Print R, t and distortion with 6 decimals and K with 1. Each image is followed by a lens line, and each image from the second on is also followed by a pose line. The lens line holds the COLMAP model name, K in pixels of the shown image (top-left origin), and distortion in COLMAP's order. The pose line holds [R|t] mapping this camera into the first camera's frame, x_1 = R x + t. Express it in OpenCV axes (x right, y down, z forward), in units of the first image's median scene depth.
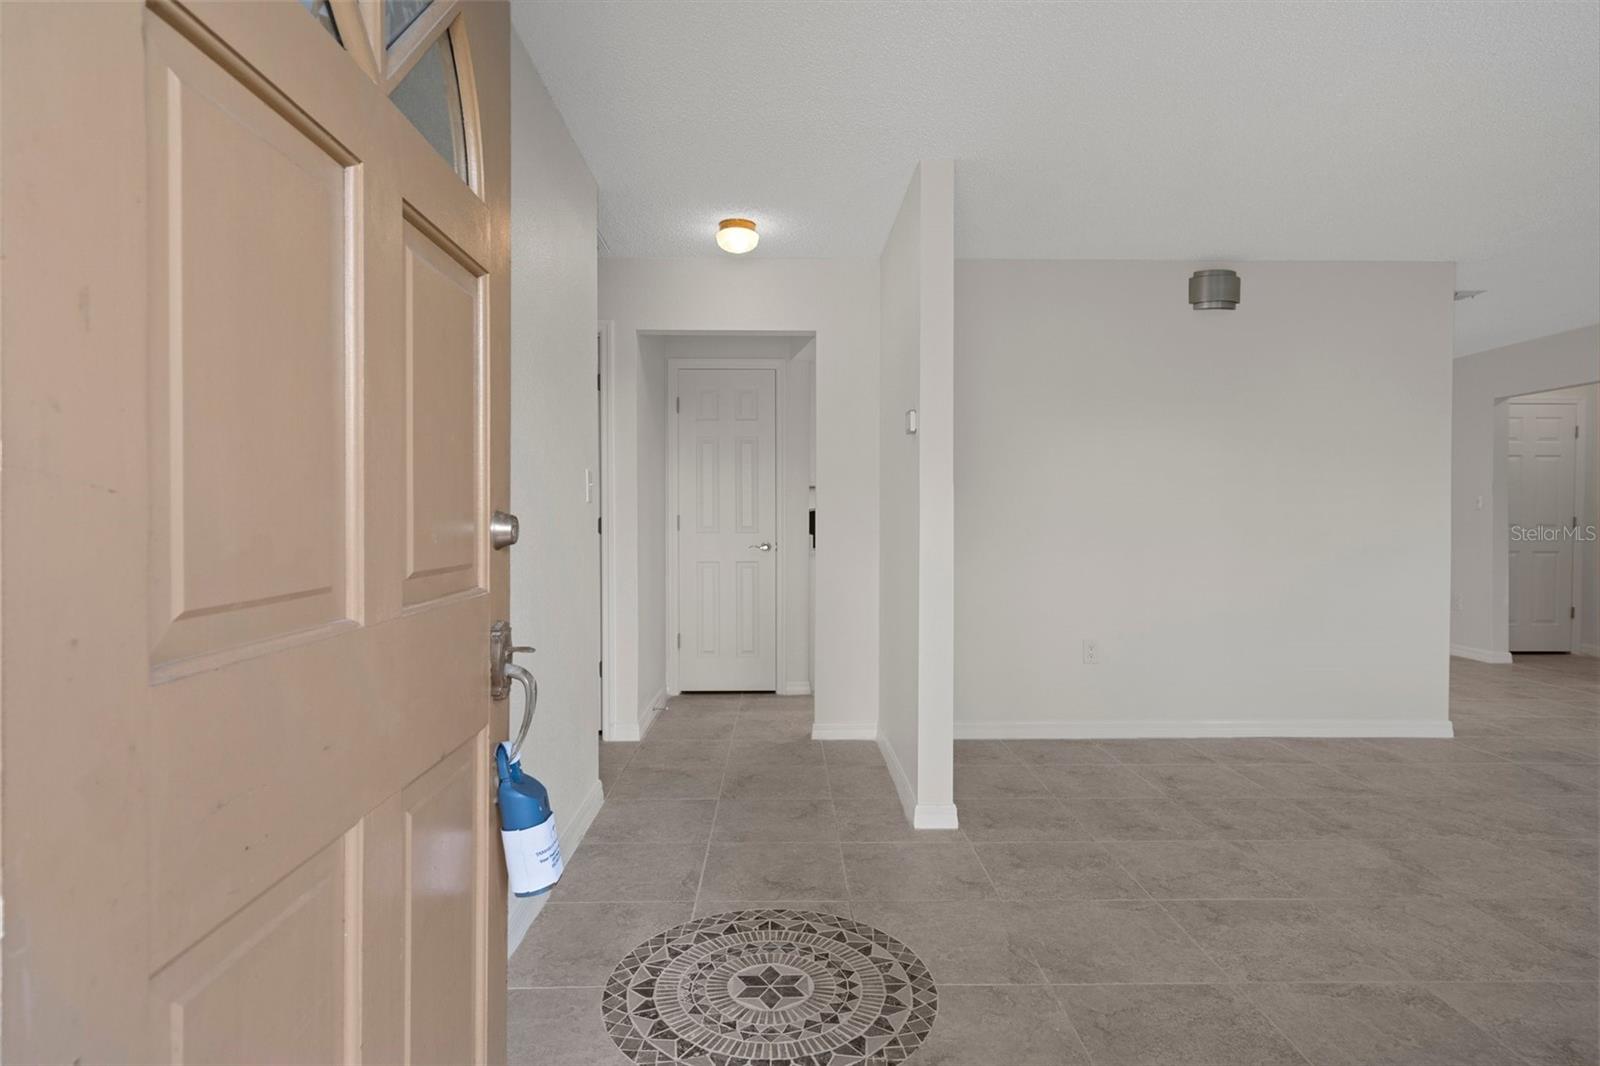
lens RADIAL K [[866.1, 0, 790.5], [0, 866.1, 523.6], [0, 0, 1]] dist [0.005971, 0.000195]
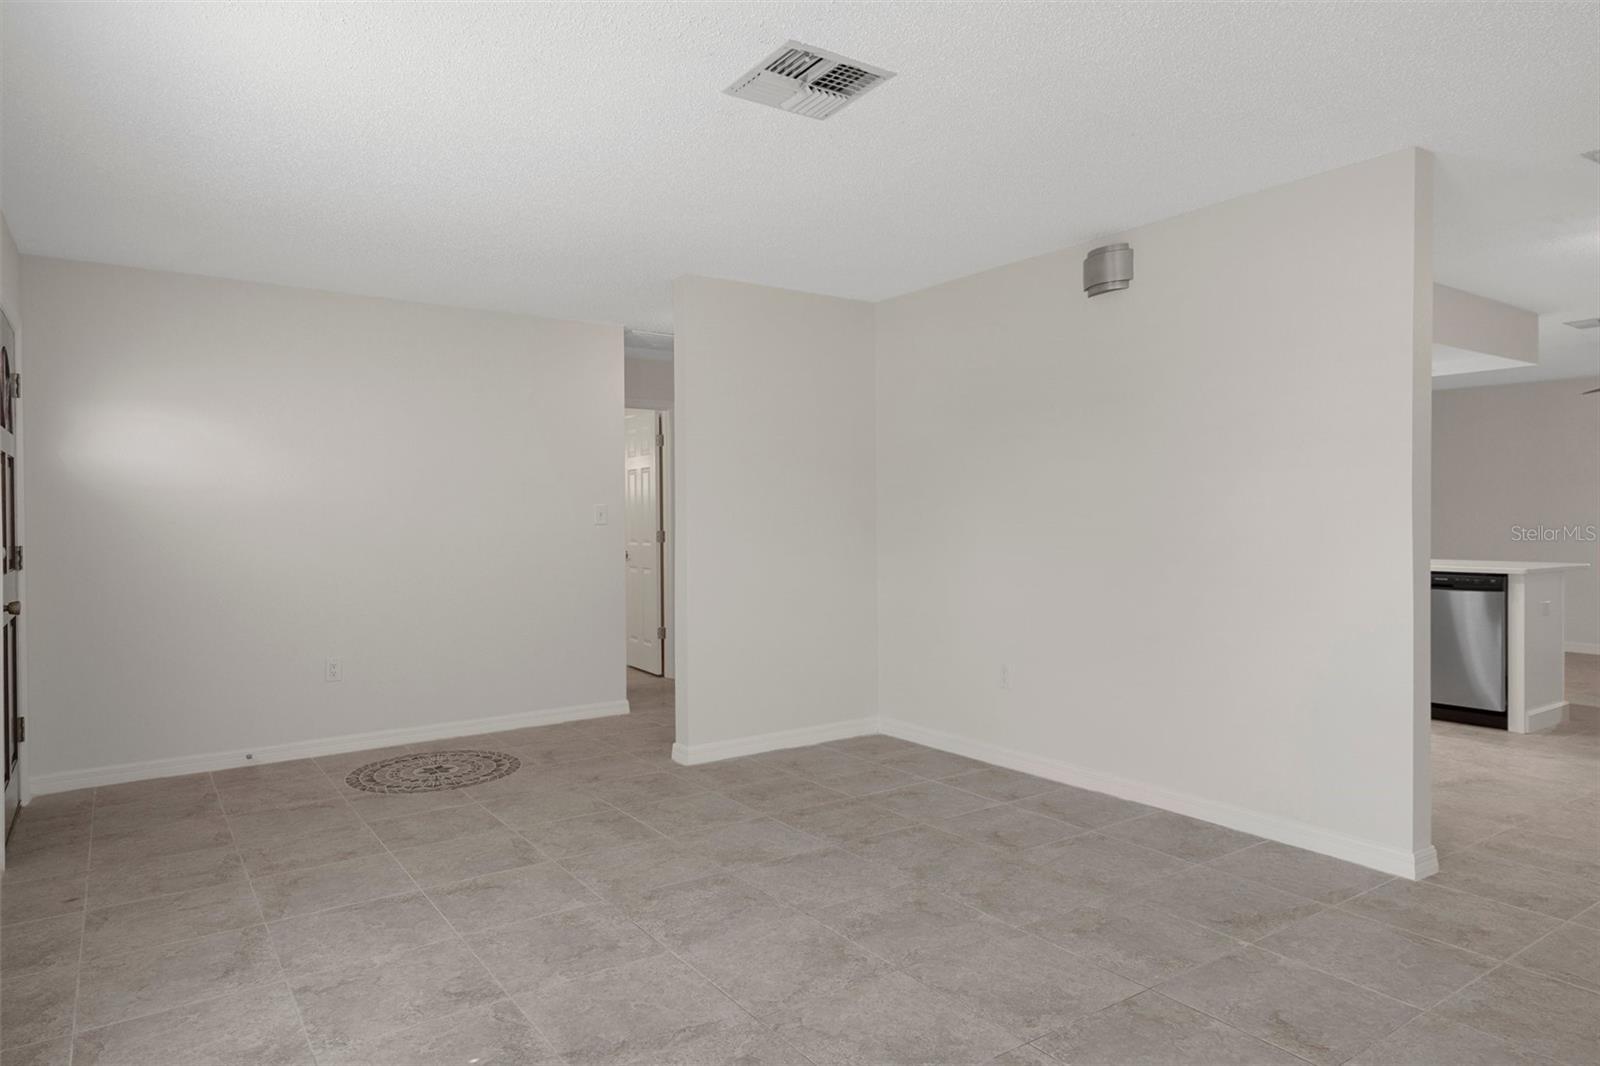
lens RADIAL K [[989.1, 0, 787.4], [0, 989.1, 519.3], [0, 0, 1]] dist [0.008383, -0.000236]
pose [[0.546265, -0.004461, -0.837600, 1.481784], [-0.000674, 0.999983, -0.005765, -0.023798], [0.837612, 0.003713, 0.546253, 0.266181]]
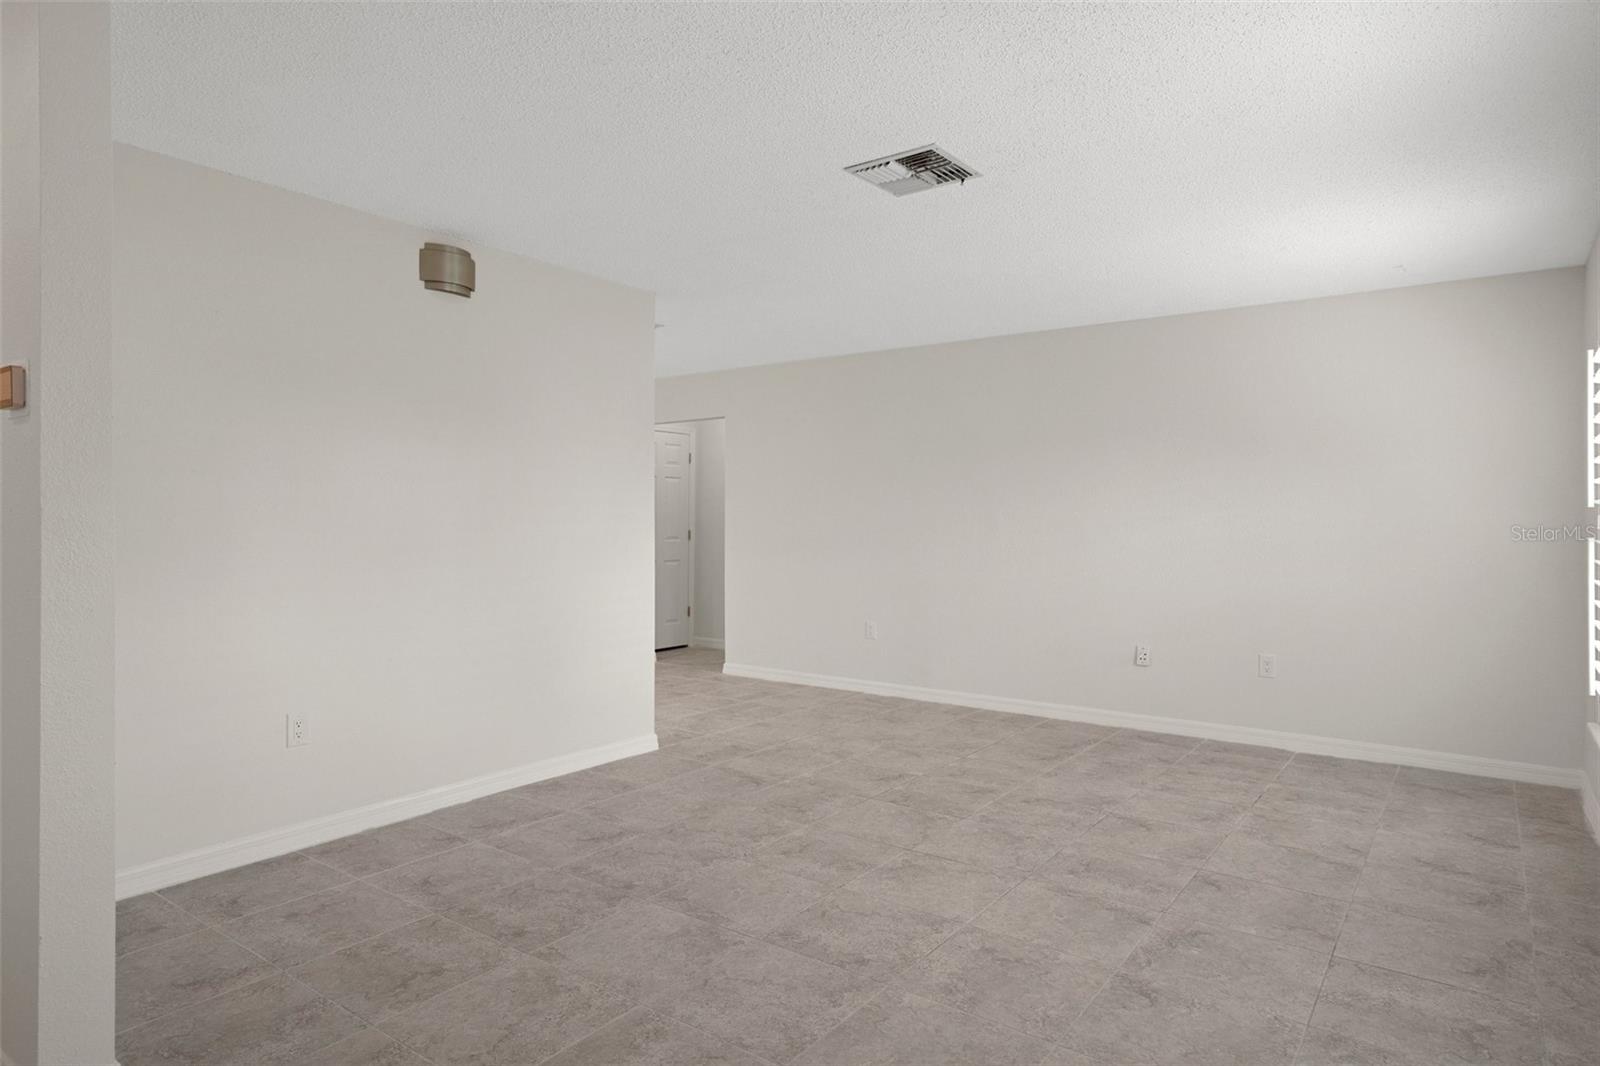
lens RADIAL K [[928.9, 0, 802.3], [0, 928.9, 524.7], [0, 0, 1]] dist [0.007523, 0.000095]
pose [[0.602126, -0.003705, 0.798392, -0.028926], [0.006895, 0.999976, -0.000560, -0.027521], [-0.798371, 0.005842, 0.602137, 0.249405]]
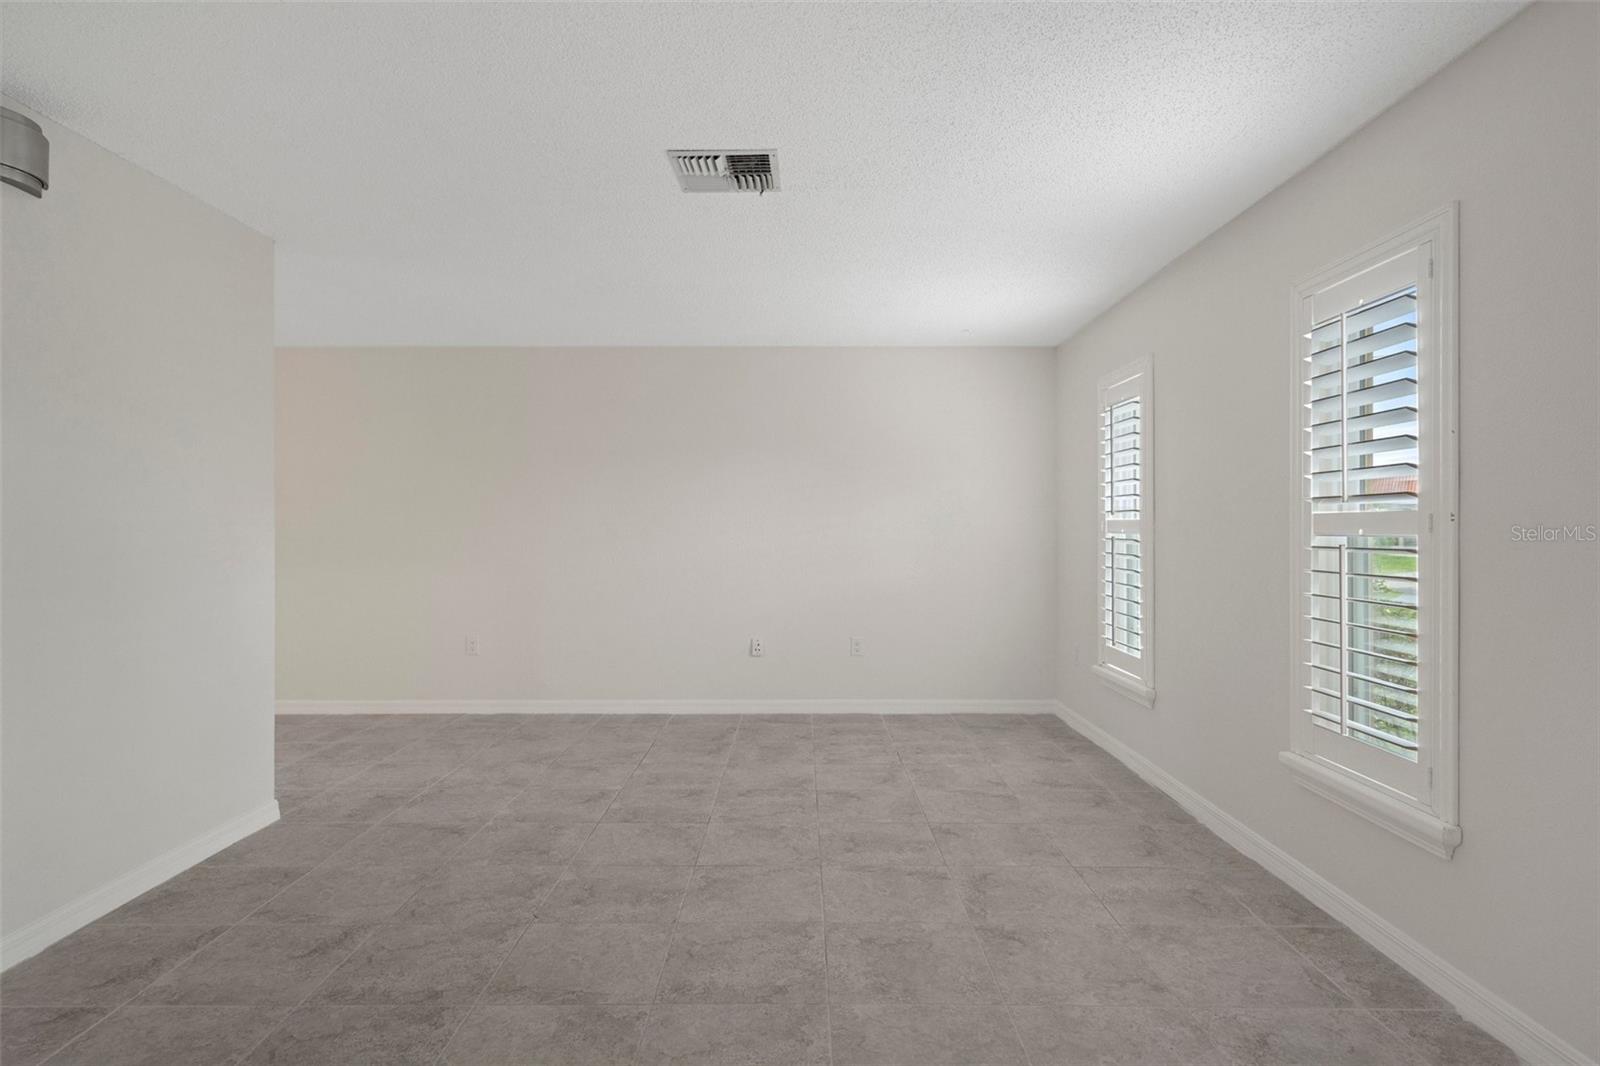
lens RADIAL K [[866.1, 0, 801.9], [0, 866.1, 529.2], [0, 0, 1]] dist [0.005971, 0.000195]
pose [[0.013495, -0.005032, 0.999896, -0.068953], [0.012795, 0.999906, 0.004859, -0.033272], [-0.999827, 0.012728, 0.013558, 0.644190]]
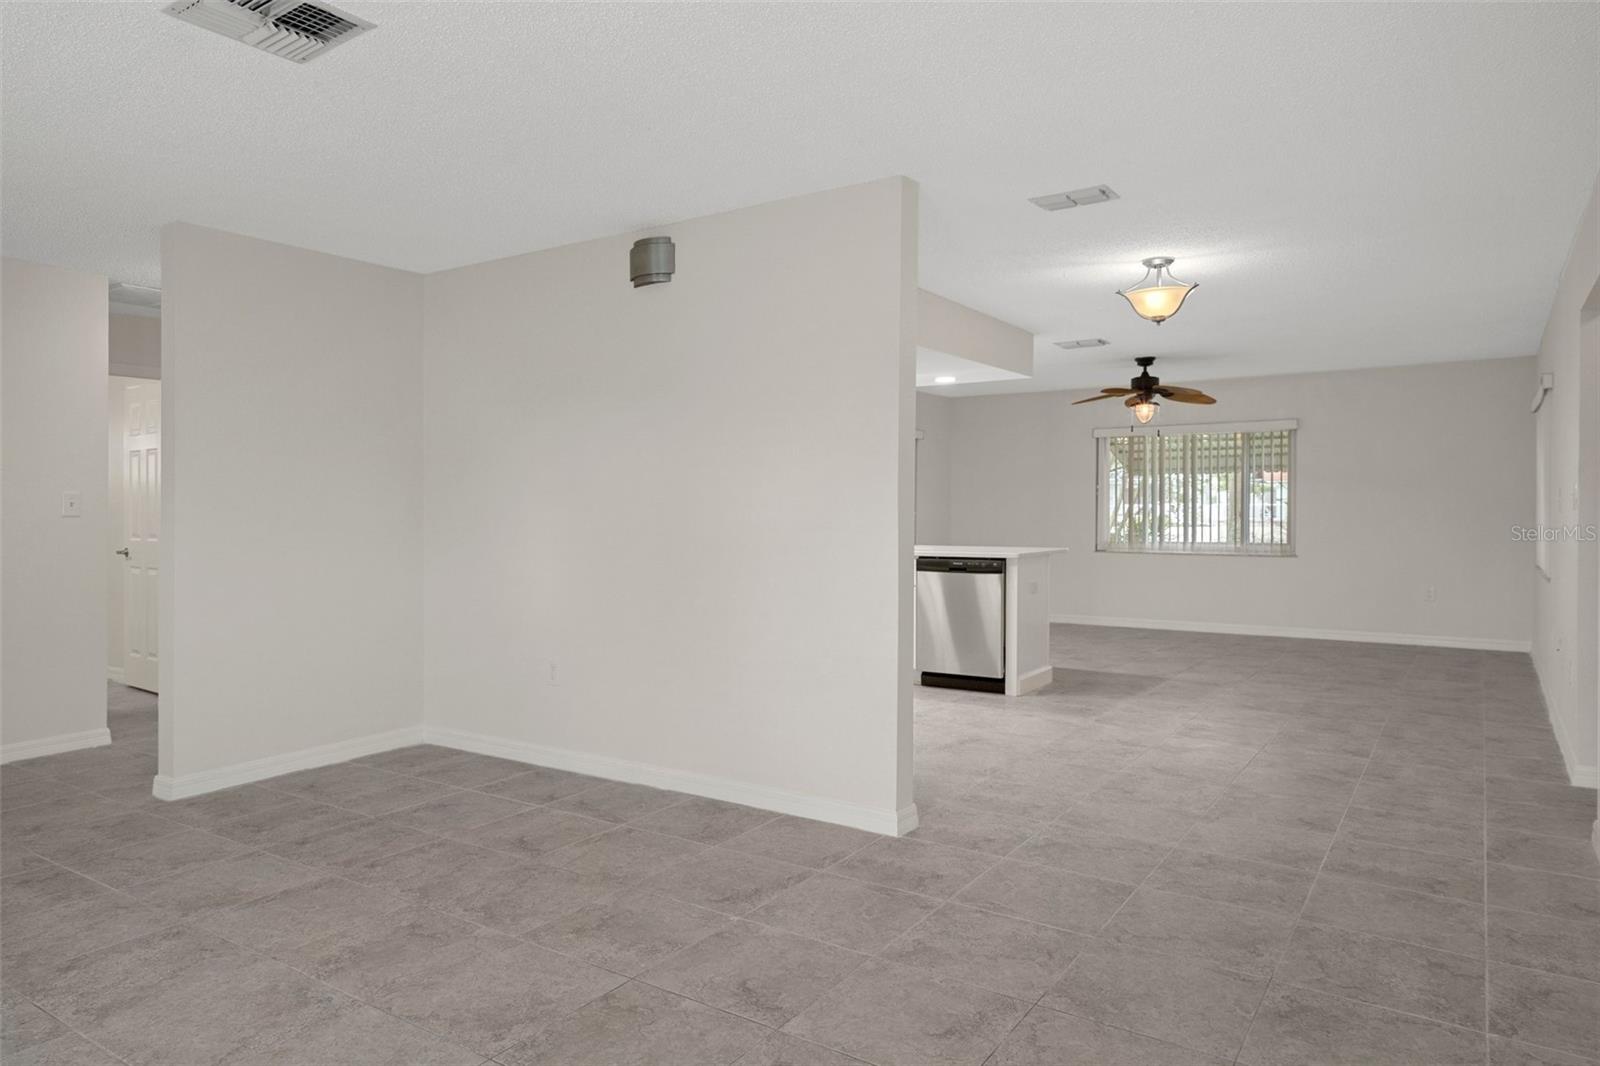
lens RADIAL K [[1023.5, 0, 791.3], [0, 1023.5, 497.4], [0, 0, 1]] dist [0.010730, -0.003643]
pose [[0.814511, -0.011760, -0.580029, 1.554495], [0.001285, 0.999829, -0.018467, -0.022813], [0.580147, 0.014297, 0.814386, 0.340049]]
